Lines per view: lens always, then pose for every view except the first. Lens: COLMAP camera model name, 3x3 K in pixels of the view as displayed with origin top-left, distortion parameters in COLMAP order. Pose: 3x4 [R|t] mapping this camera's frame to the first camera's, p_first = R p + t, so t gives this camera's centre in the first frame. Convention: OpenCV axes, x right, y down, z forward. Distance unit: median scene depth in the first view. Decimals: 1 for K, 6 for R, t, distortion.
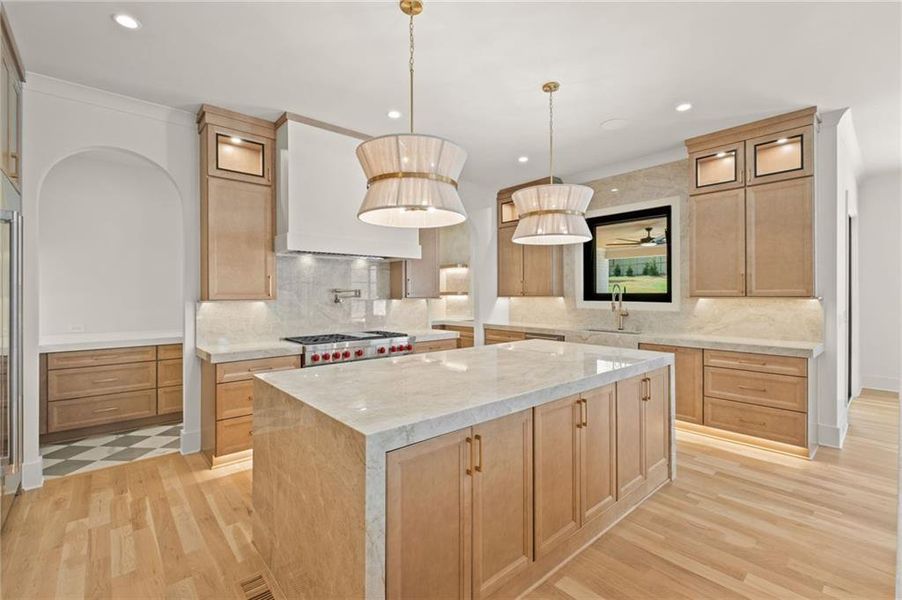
lens RADIAL K [[395.5, 0, 444.9], [0, 395.5, 294.9], [0, 0, 1]] dist [0.002843, -0.002455]
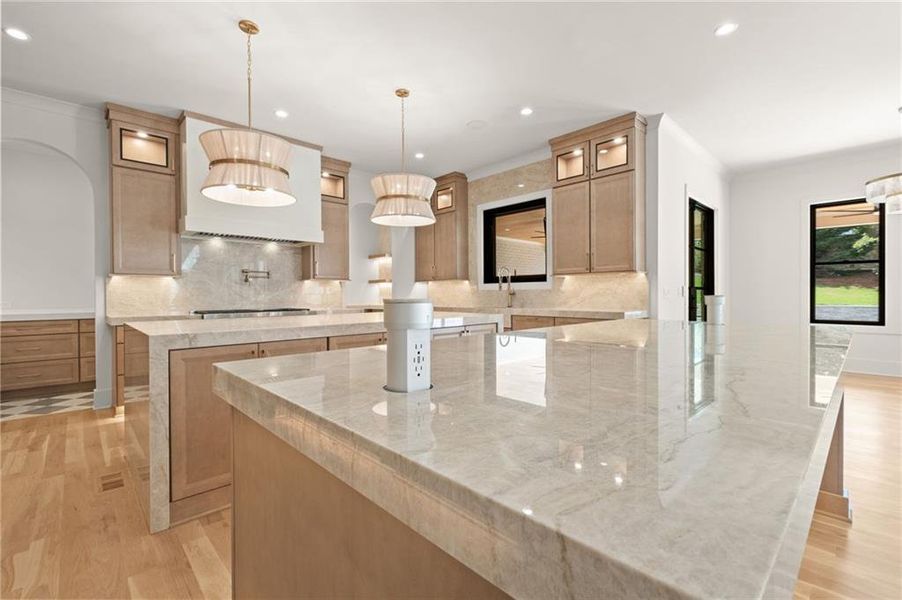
lens RADIAL K [[395.5, 0, 444.8], [0, 395.5, 300.2], [0, 0, 1]] dist [0.002843, -0.002455]
pose [[0.999188, -0.004399, 0.040040, 0.260403], [0.004031, 0.999949, 0.009254, 0.068560], [-0.040079, -0.009085, 0.999155, -0.154356]]
